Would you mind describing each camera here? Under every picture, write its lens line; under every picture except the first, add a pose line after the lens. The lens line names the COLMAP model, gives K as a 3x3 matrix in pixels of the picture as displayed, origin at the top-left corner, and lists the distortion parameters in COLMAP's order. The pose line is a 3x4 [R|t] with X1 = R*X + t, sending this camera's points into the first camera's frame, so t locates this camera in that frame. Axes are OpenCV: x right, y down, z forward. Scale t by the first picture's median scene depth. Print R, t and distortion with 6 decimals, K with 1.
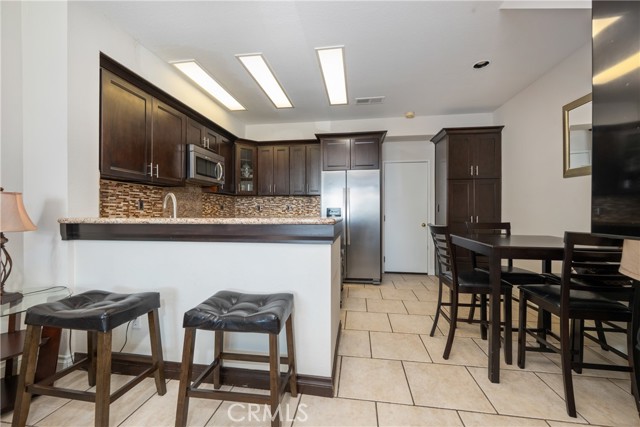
lens RADIAL K [[252.2, 0, 320.0], [0, 252.2, 213.5], [0, 0, 1]] dist [-0.020291, -0.000042]
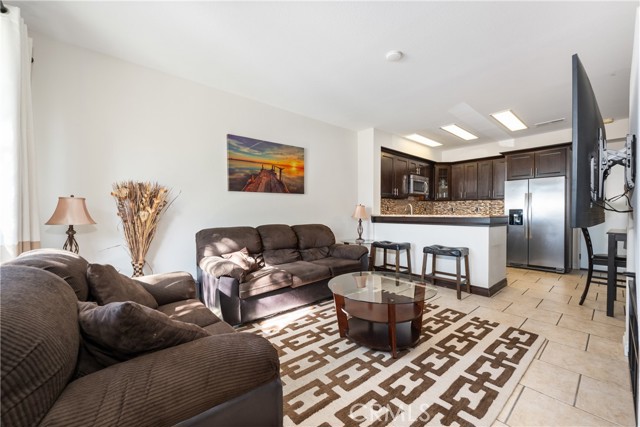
lens RADIAL K [[255.1, 0, 320.0], [0, 255.1, 213.5], [0, 0, 1]] dist [0.000794, 0.000108]
pose [[0.754960, 0.004451, -0.655755, 0.205572], [-0.005555, 0.999984, 0.000392, 0.007357], [0.655747, 0.003347, 0.754973, -0.851222]]
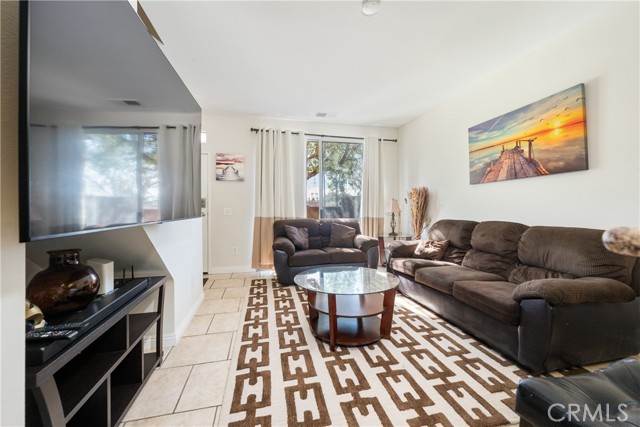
lens RADIAL K [[255.1, 0, 320.0], [0, 255.1, 213.5], [0, 0, 1]] dist [0.000794, 0.000108]
pose [[-0.929796, 0.014011, -0.367807, 0.192594], [0.002175, 0.999467, 0.032574, -0.000602], [0.368068, 0.029488, -0.929331, 0.549363]]
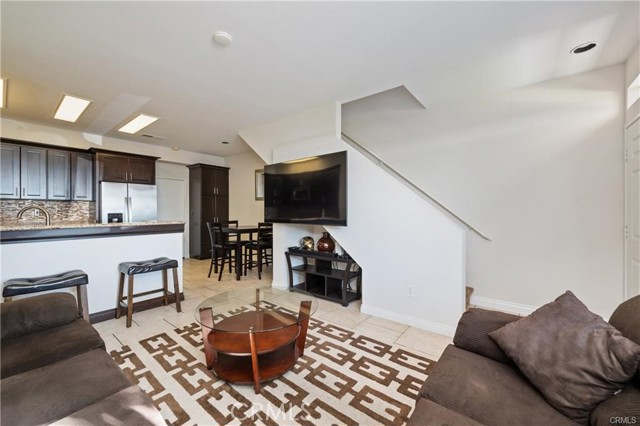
lens RADIAL K [[255.1, 0, 320.0], [0, 255.1, 213.0], [0, 0, 1]] dist [0.000794, 0.000108]
pose [[0.499122, -0.009244, 0.866483, -0.693275], [0.005399, 0.999957, 0.007557, -0.034248], [-0.866515, 0.000906, 0.499150, -0.634735]]
